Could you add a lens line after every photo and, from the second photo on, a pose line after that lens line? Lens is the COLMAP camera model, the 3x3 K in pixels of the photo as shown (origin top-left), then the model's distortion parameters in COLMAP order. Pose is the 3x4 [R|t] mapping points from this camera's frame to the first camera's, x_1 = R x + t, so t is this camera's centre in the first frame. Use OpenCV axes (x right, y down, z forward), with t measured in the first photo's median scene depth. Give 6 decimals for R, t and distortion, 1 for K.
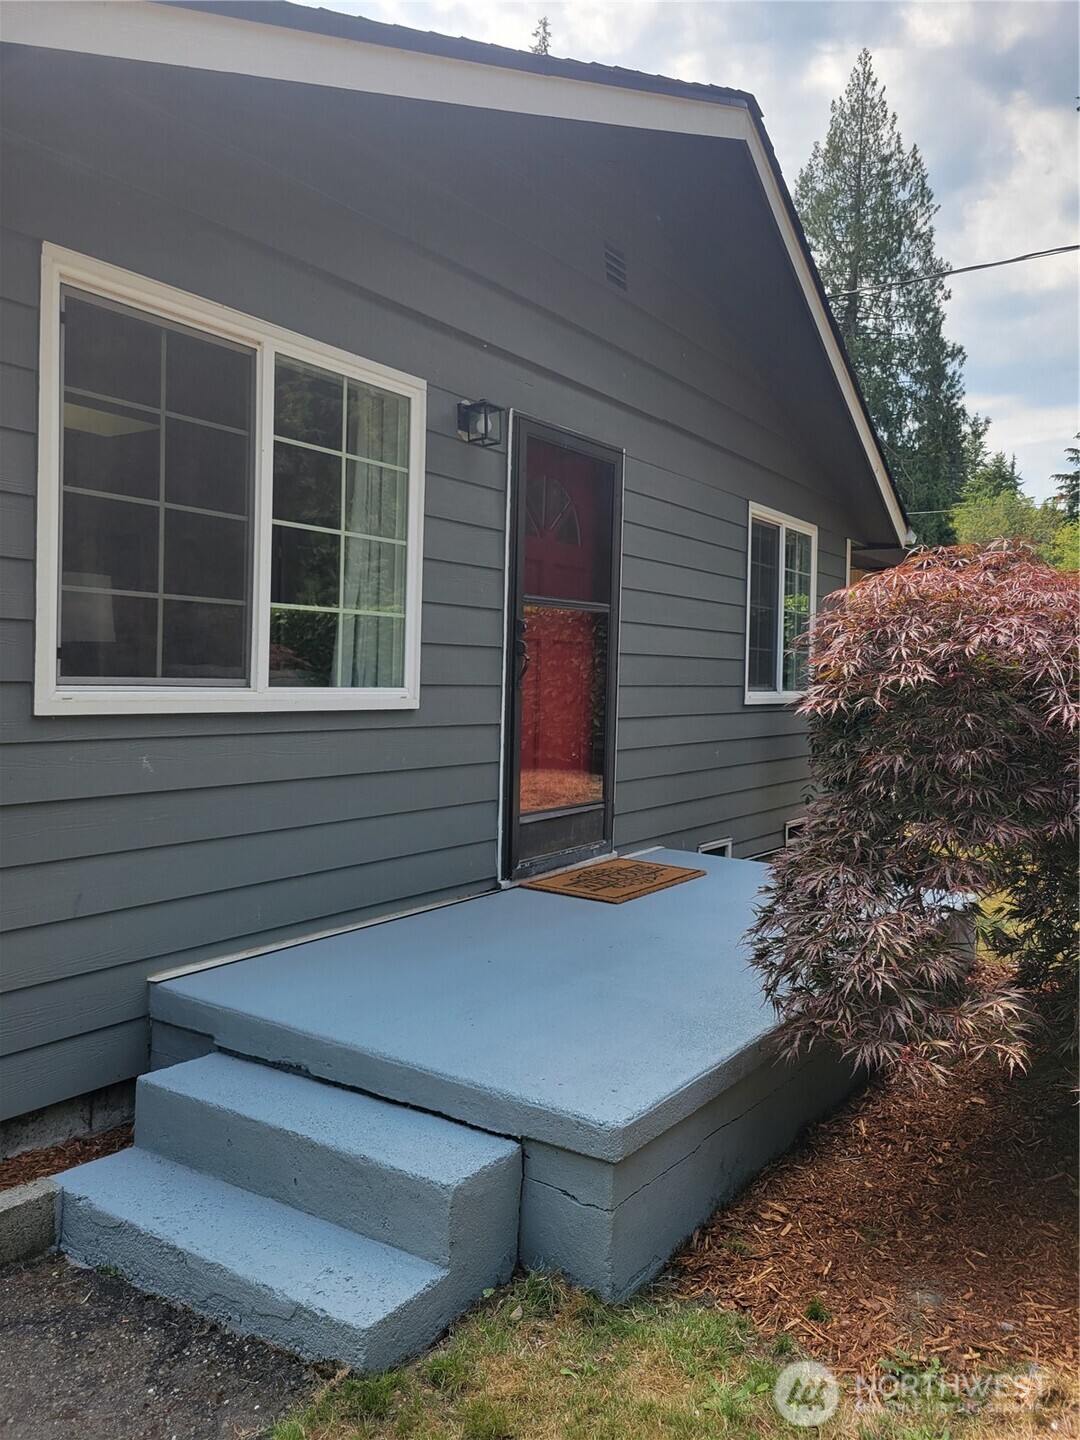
lens RADIAL K [[1103.9, 0, 540.0], [0, 1103.9, 720.0], [0, 0, 1]] dist [0.068864, -0.040931]
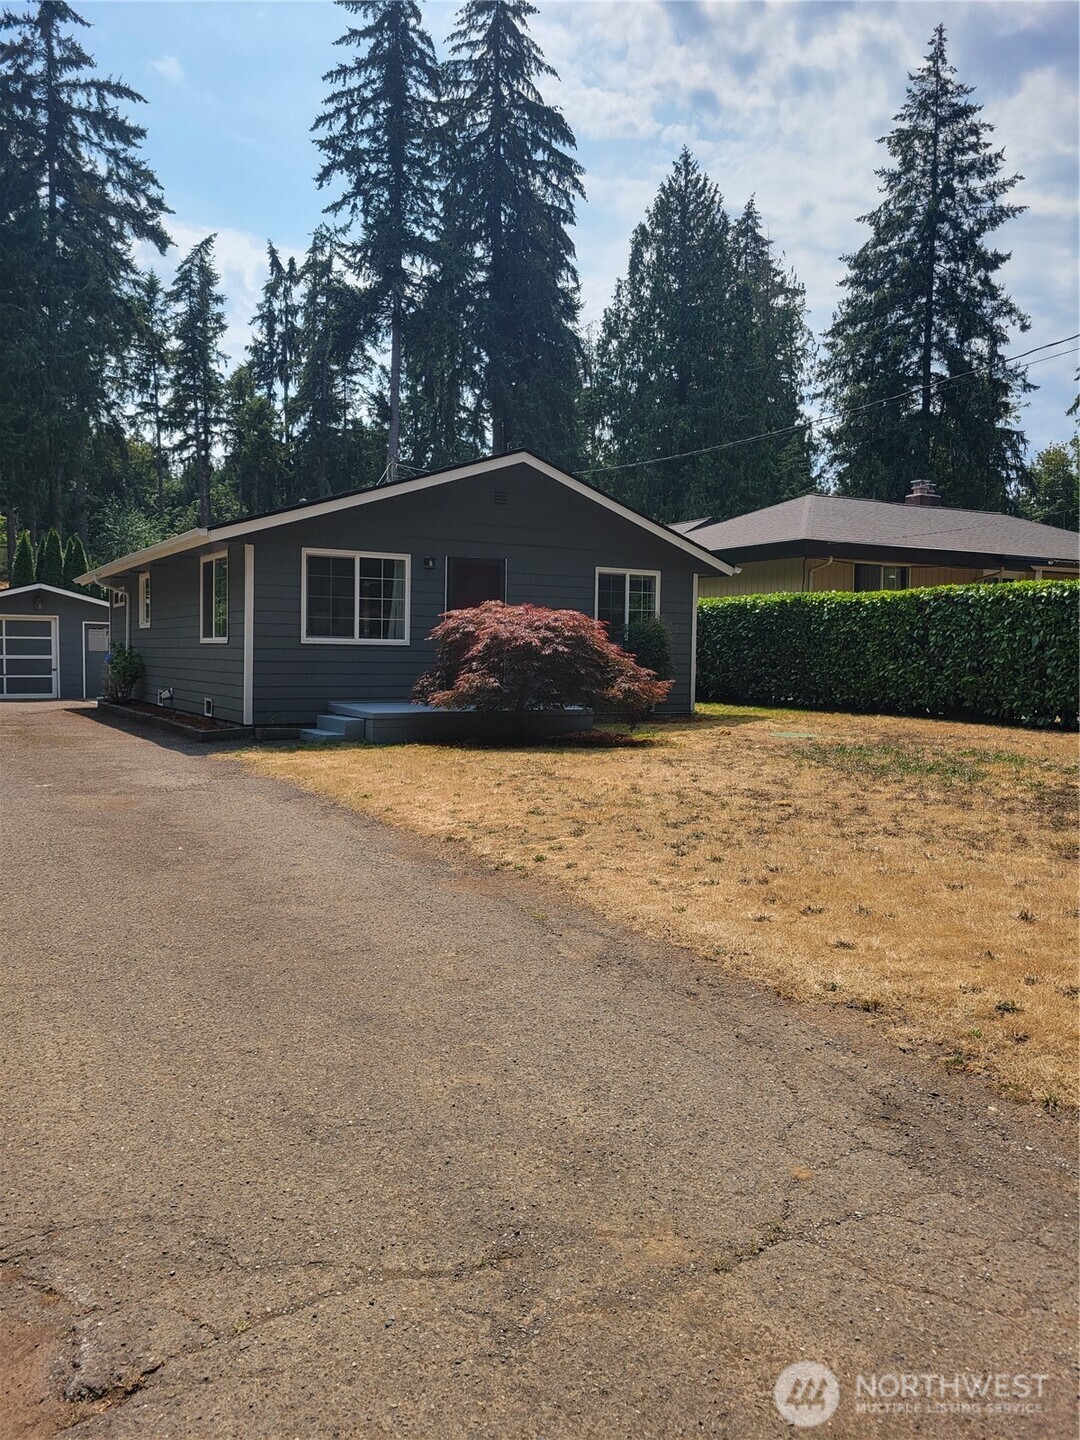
lens RADIAL K [[1103.9, 0, 540.0], [0, 1103.9, 720.0], [0, 0, 1]] dist [0.068864, -0.040931]
pose [[0.911913, 0.023198, -0.409727, 1.688476], [-0.014525, 0.999600, 0.024266, 0.133537], [0.410126, -0.016177, 0.911886, -2.021160]]
